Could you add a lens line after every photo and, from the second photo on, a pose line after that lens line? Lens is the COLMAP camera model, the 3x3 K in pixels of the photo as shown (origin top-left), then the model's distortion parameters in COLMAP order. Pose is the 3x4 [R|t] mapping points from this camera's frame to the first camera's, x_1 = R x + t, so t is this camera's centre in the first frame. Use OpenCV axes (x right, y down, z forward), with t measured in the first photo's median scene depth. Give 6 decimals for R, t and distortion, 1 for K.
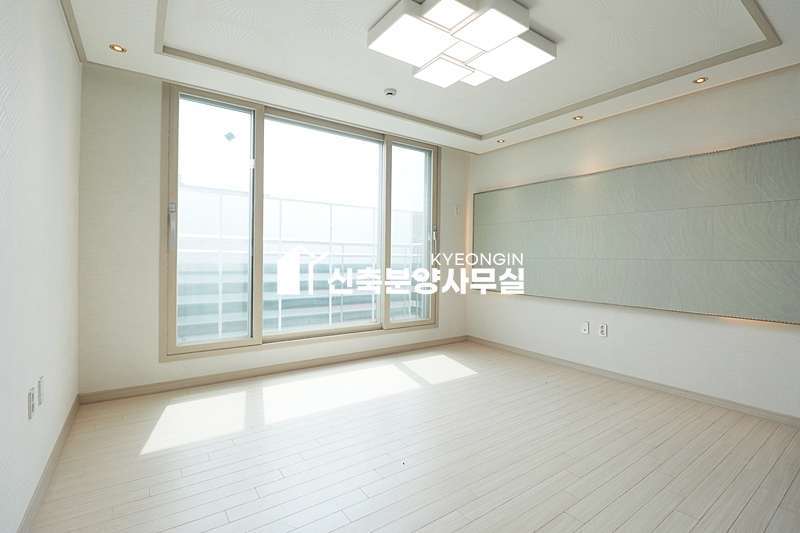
lens RADIAL K [[367.3, 0, 400.6], [0, 367.3, 261.5], [0, 0, 1]] dist [-0.020765, -0.003380]
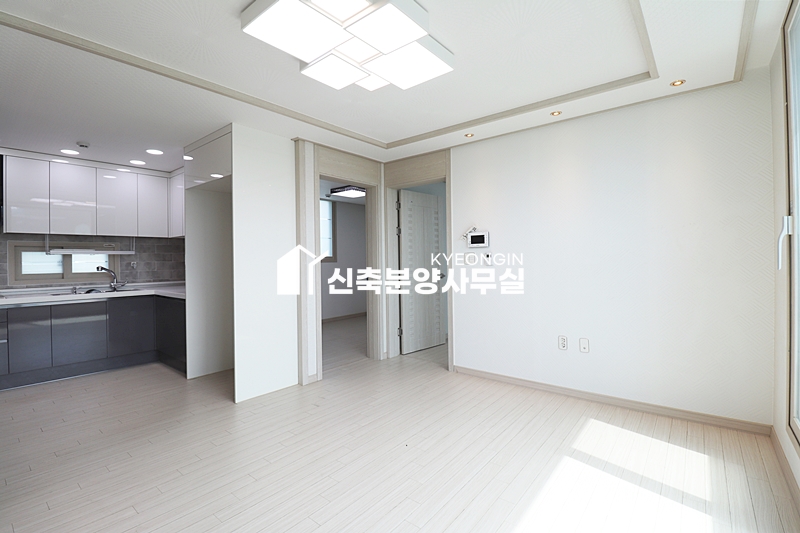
lens RADIAL K [[367.3, 0, 402.2], [0, 367.3, 262.2], [0, 0, 1]] dist [-0.020765, -0.003380]
pose [[-0.958822, 0.003701, -0.283982, 0.215434], [-0.001043, 0.999862, 0.016553, -0.047671], [0.284005, 0.016168, -0.958687, 1.263754]]
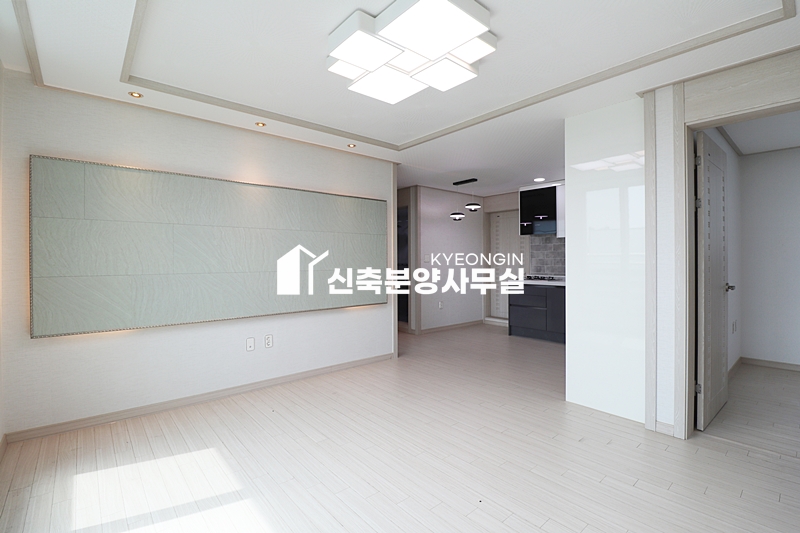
lens RADIAL K [[367.3, 0, 403.7], [0, 367.3, 262.2], [0, 0, 1]] dist [-0.020765, -0.003380]
pose [[-0.112175, -0.018248, 0.993521, -0.516688], [0.016973, 0.999650, 0.020277, -0.048487], [-0.993544, 0.019137, -0.111826, 0.754629]]
